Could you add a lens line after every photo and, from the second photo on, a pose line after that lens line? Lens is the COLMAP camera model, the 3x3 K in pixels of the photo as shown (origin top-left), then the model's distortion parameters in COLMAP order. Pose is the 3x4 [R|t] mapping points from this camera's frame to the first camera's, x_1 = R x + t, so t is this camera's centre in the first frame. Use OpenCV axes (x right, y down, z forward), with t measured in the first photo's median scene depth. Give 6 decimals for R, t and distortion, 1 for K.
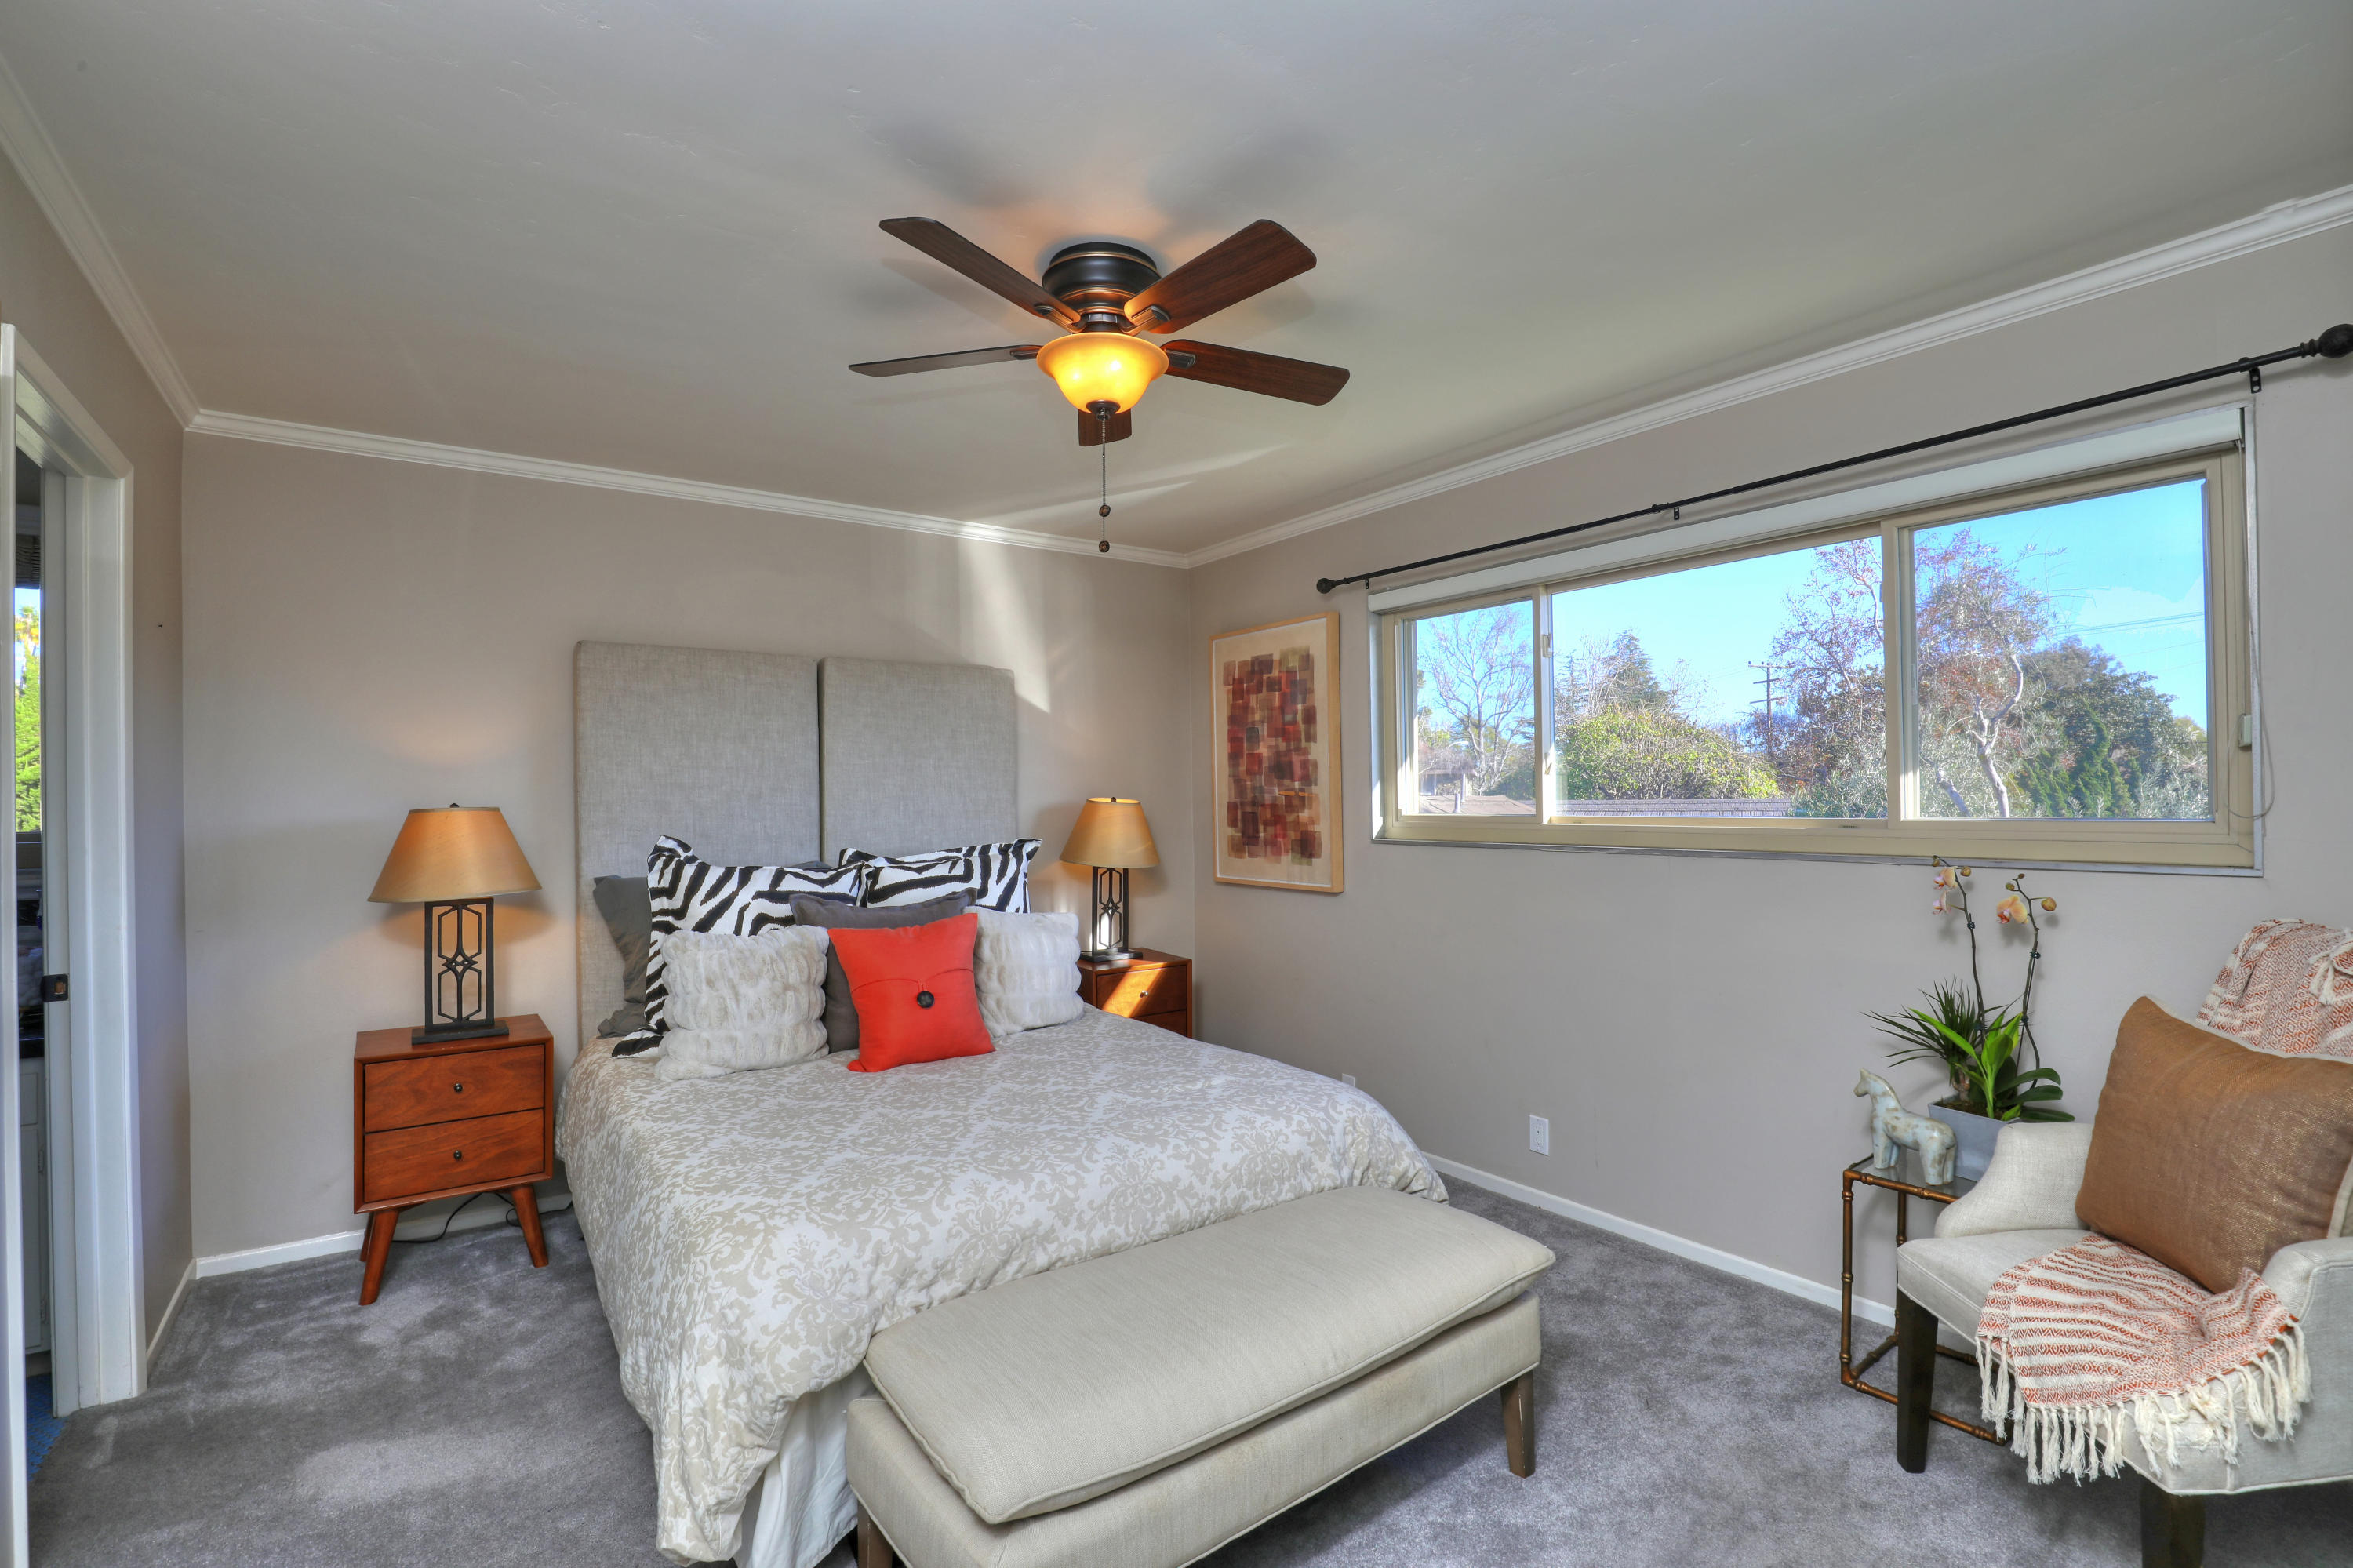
lens RADIAL K [[1086.2, 0, 1176.5], [0, 1086.2, 784.0], [0, 0, 1]] dist [-0.019646, 0.000085]
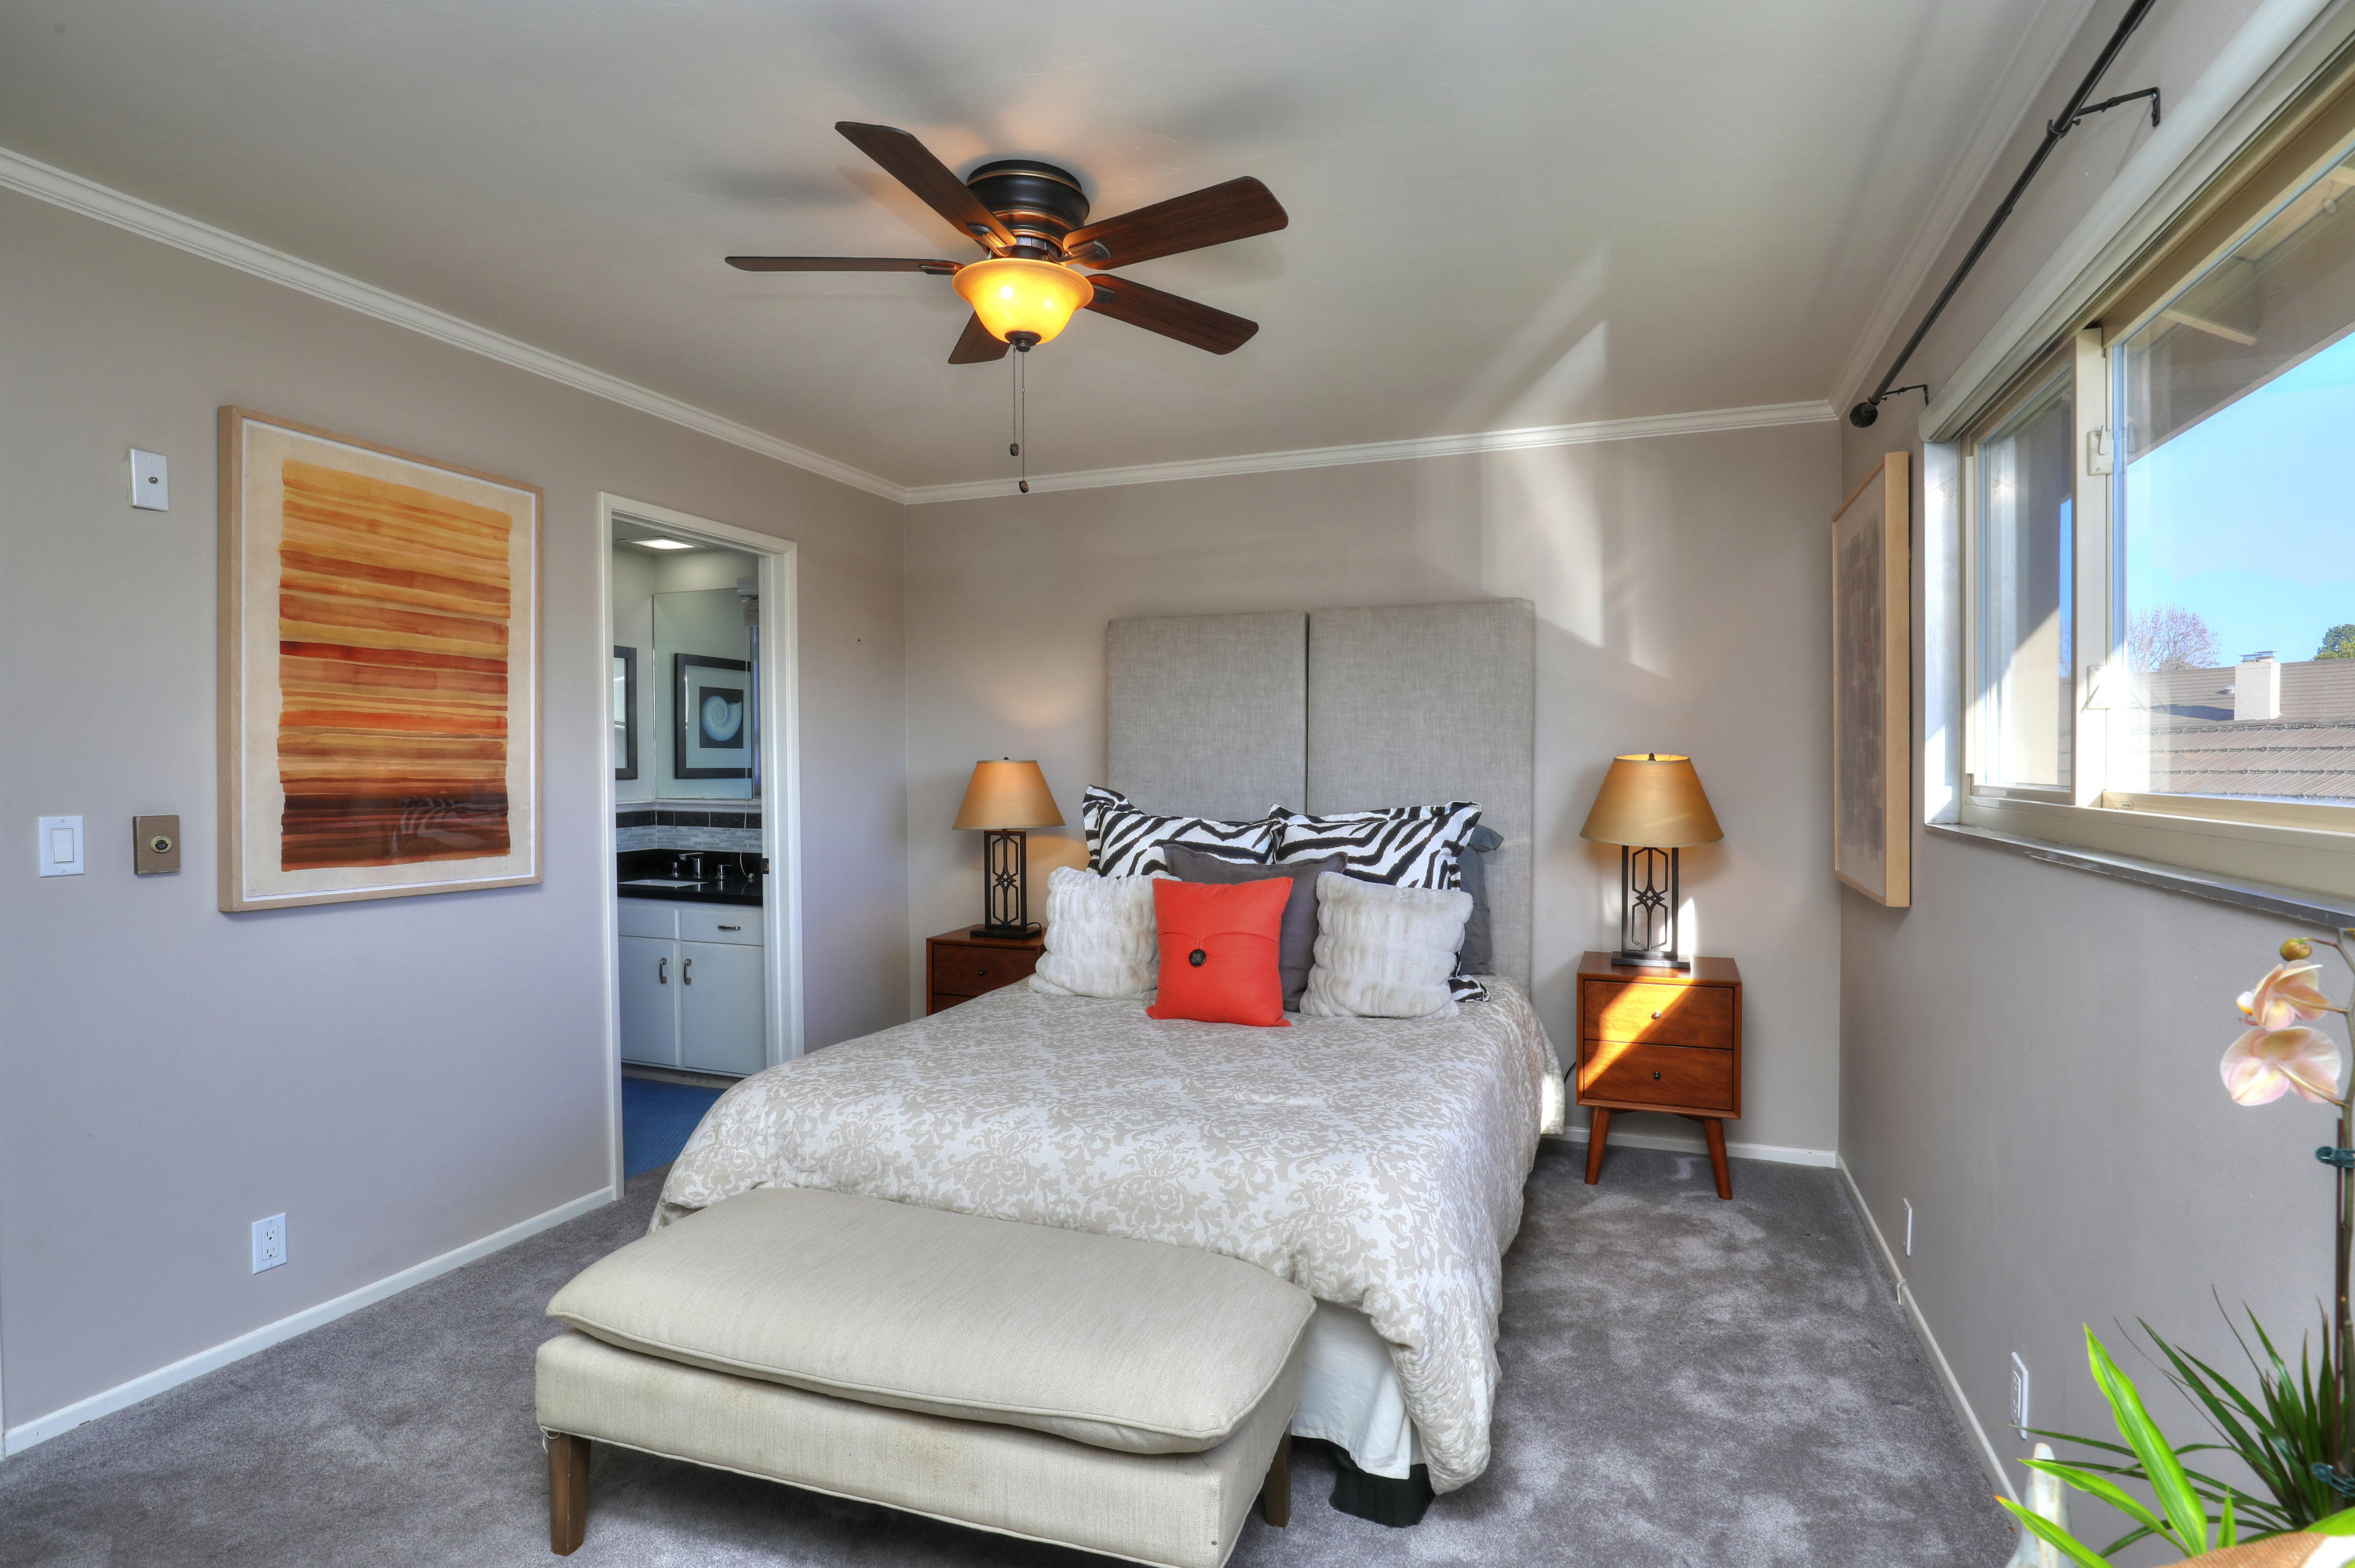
lens RADIAL K [[1165.4, 0, 1177.5], [0, 1165.4, 784.0], [0, 0, 1]] dist [-0.028684, -0.000101]
pose [[0.556318, 0.022597, -0.830662, 0.558932], [0.007270, 0.999460, 0.032058, 0.006592], [0.830938, -0.023874, 0.555853, 0.356955]]
